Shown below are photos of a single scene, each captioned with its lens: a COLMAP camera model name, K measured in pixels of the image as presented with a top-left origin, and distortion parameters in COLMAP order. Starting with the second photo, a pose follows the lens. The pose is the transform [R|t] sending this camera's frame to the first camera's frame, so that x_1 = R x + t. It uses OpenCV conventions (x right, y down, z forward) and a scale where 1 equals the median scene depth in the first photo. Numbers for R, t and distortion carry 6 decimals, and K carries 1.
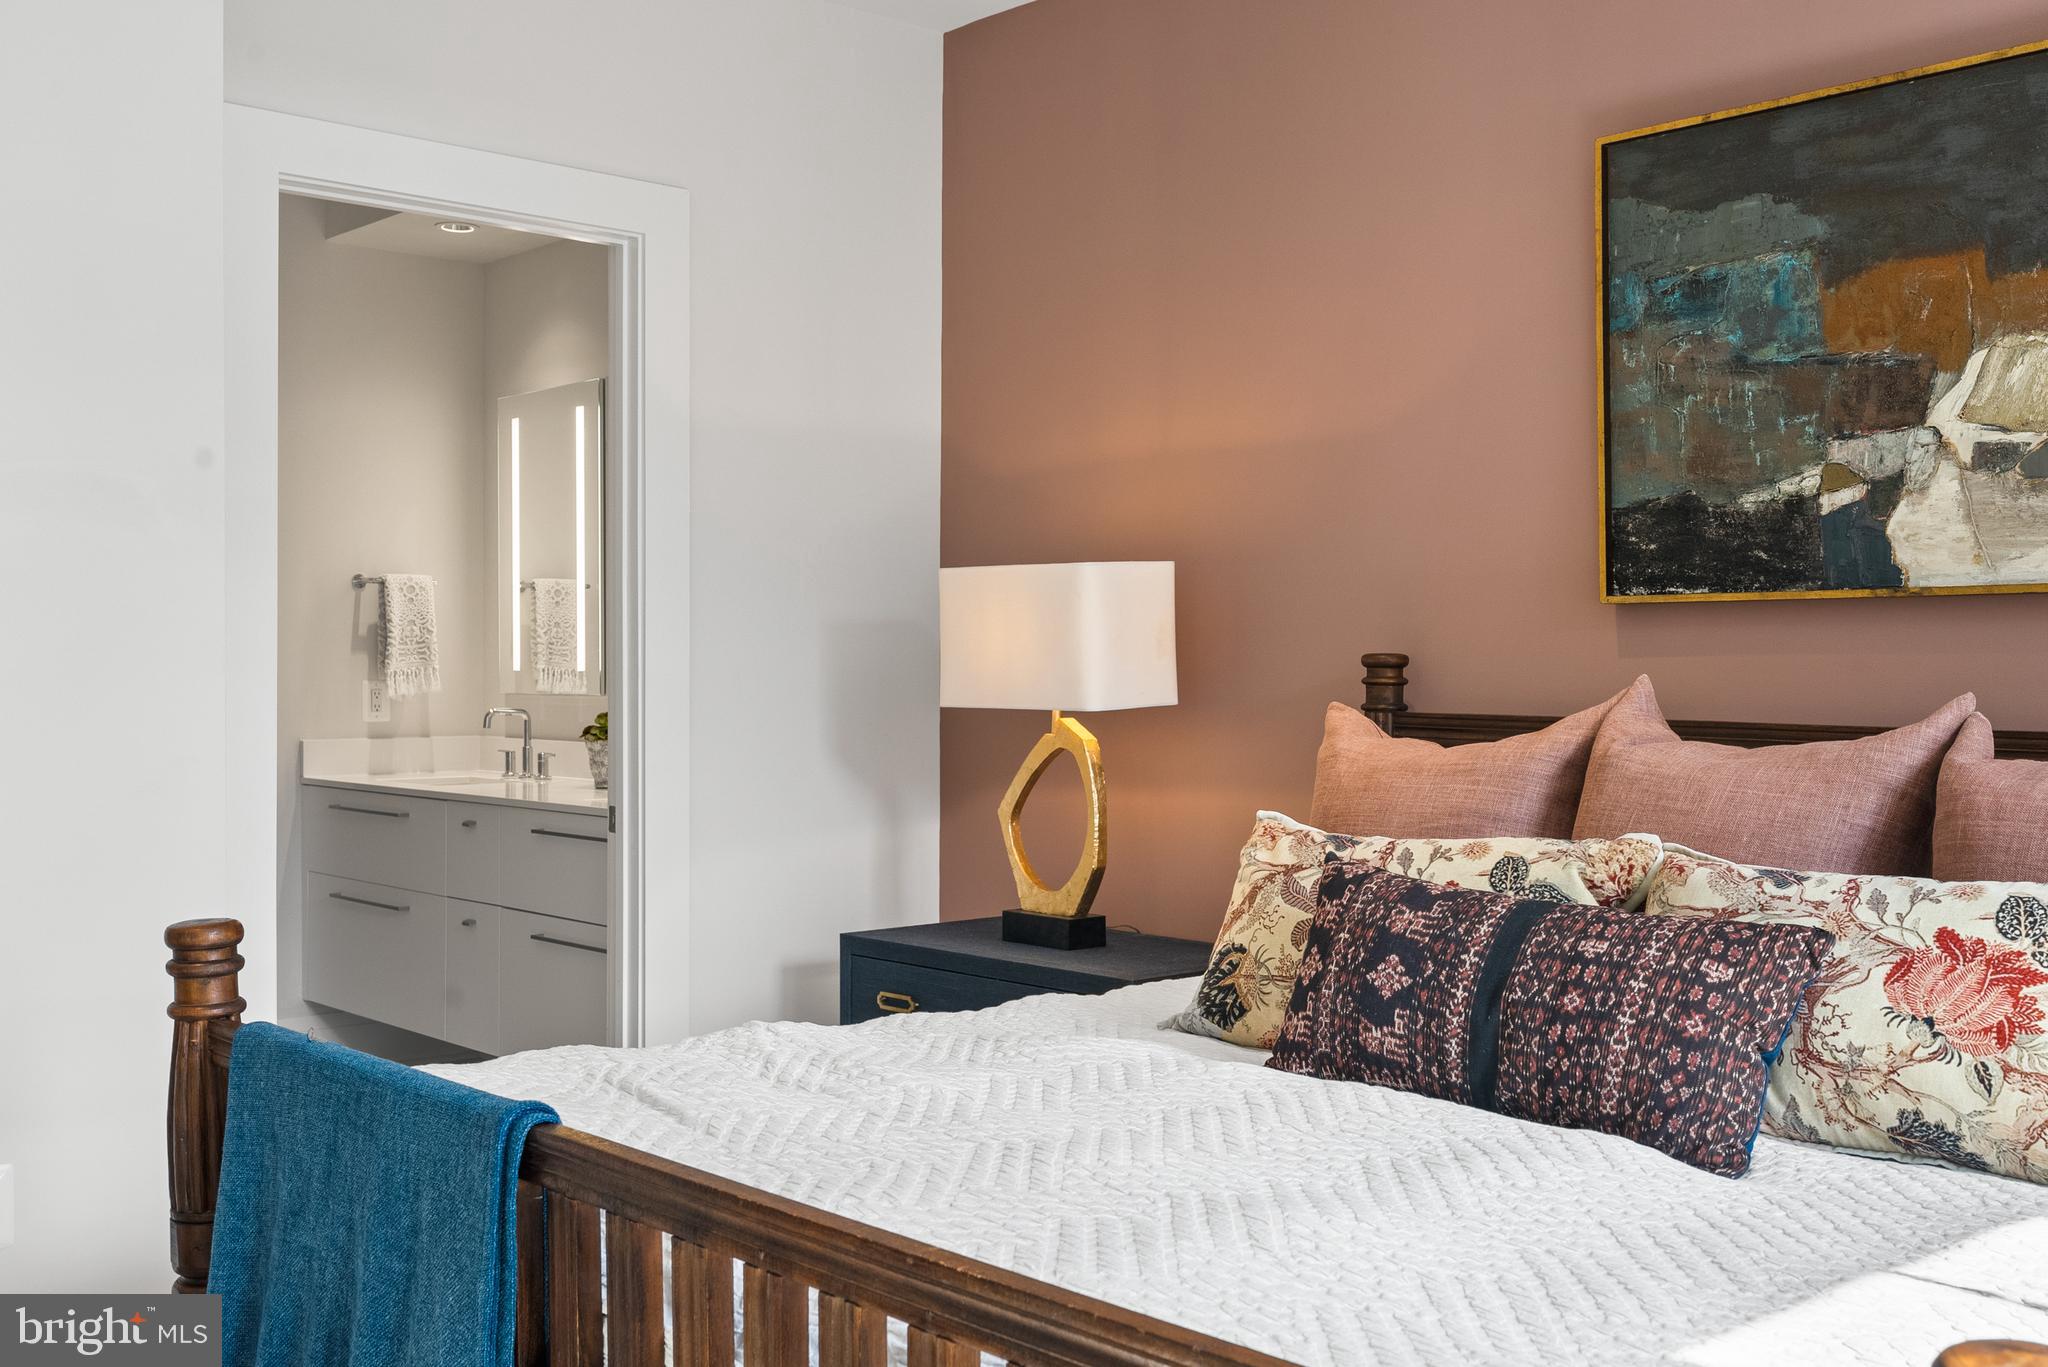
lens RADIAL K [[2083.1, 0, 1026.3], [0, 2083.1, 682.3], [0, 0, 1]] dist [0.006816, 0.000000]
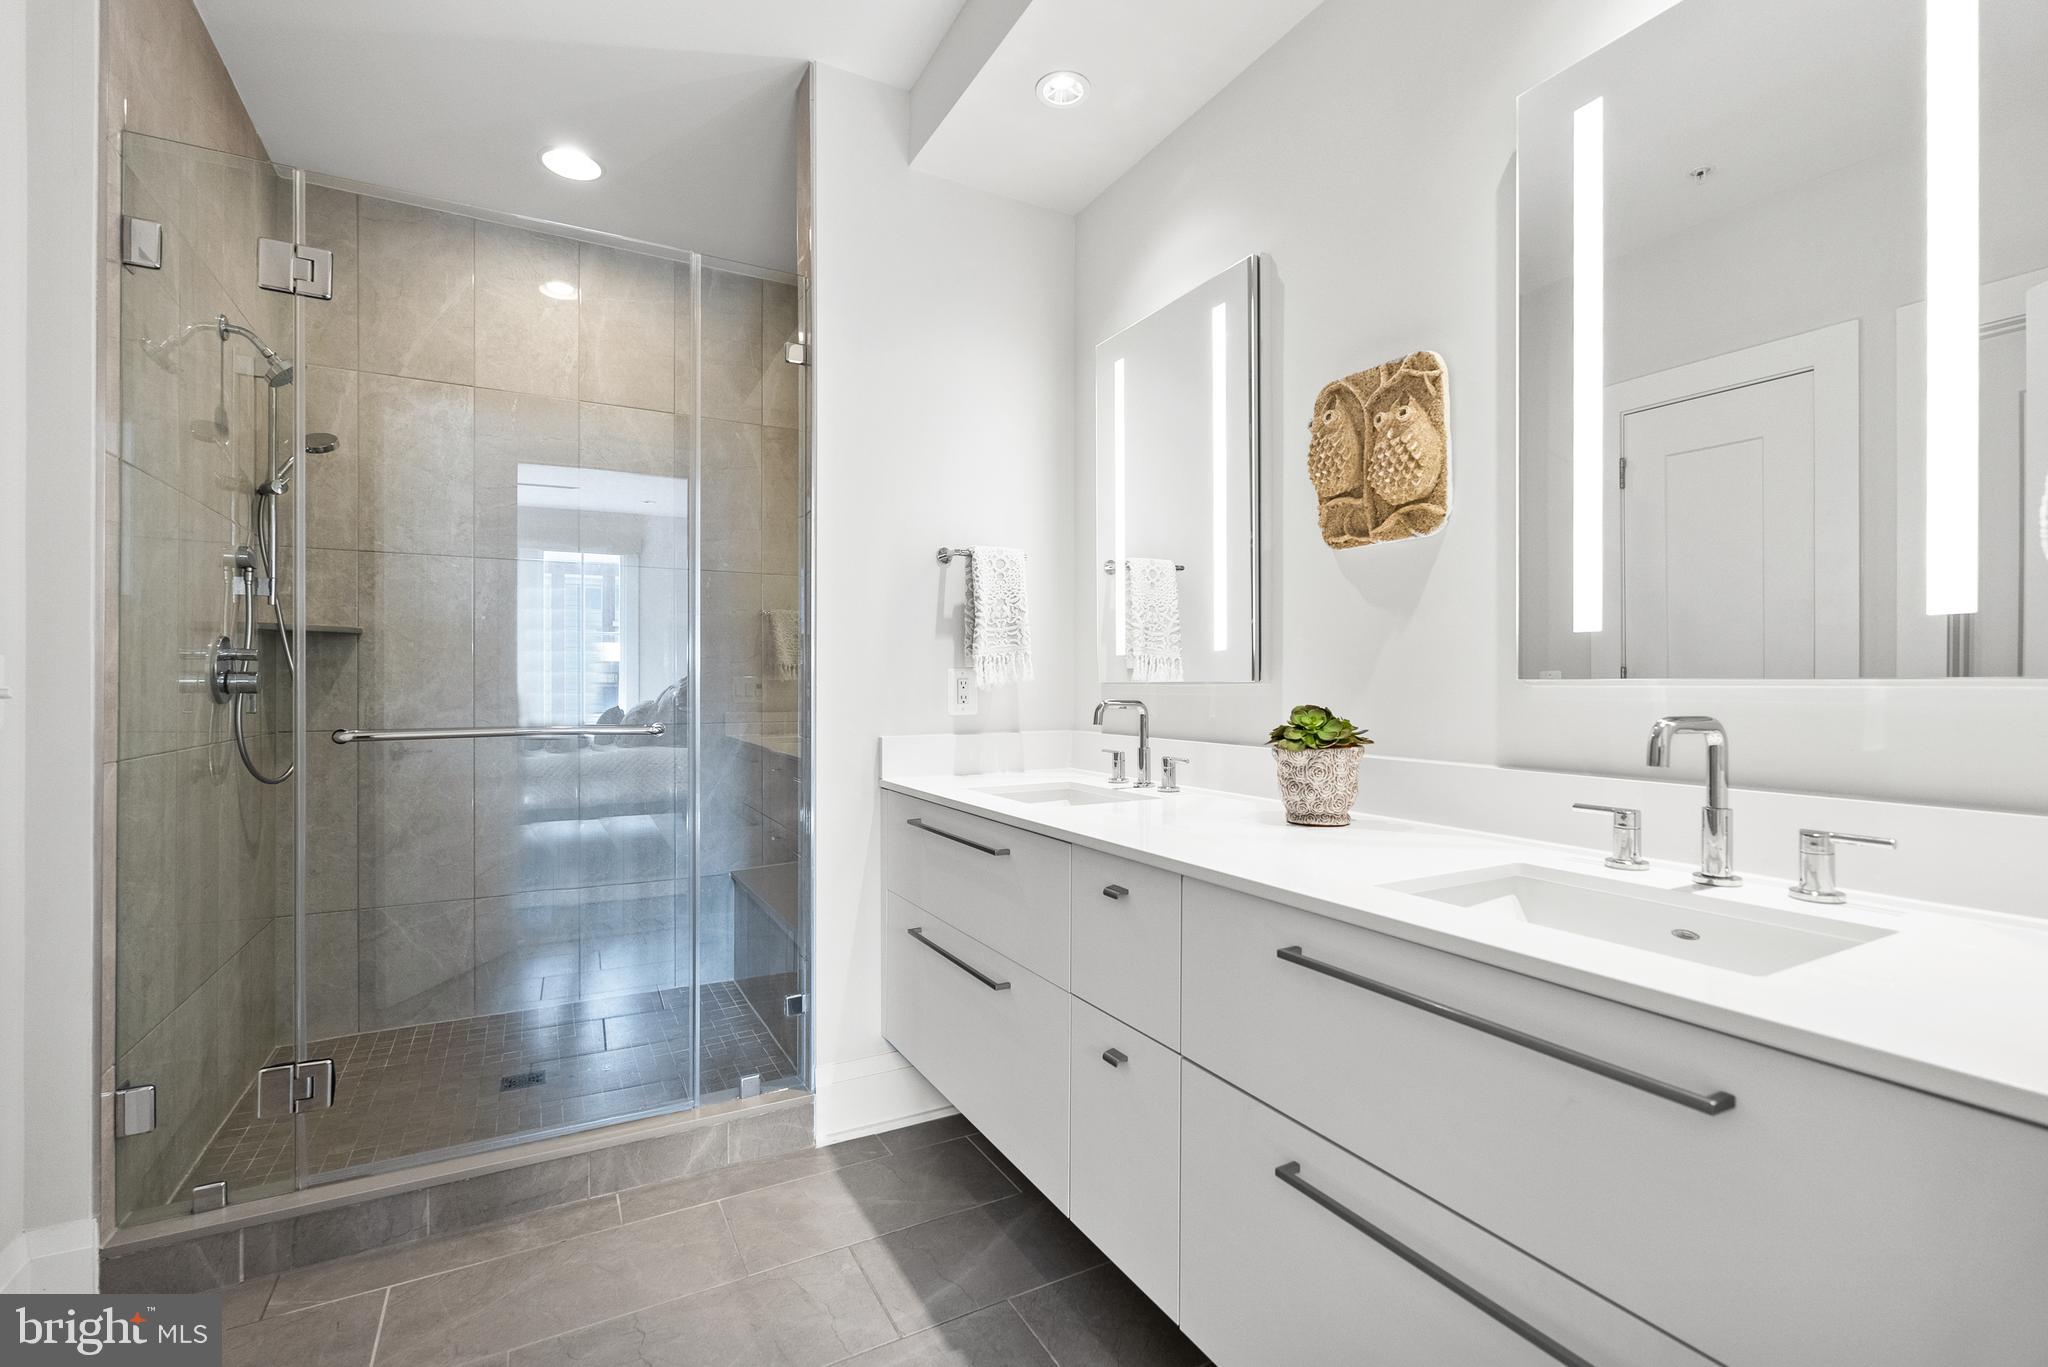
lens RADIAL K [[918.7, 0, 1027.3], [0, 918.7, 681.8], [0, 0, 1]] dist [-0.002722, 0.000858]
pose [[0.974062, -0.004399, -0.226239, -0.198742], [0.002219, 0.999949, -0.009887, 0.008971], [0.226271, 0.009129, 0.974022, 0.631819]]
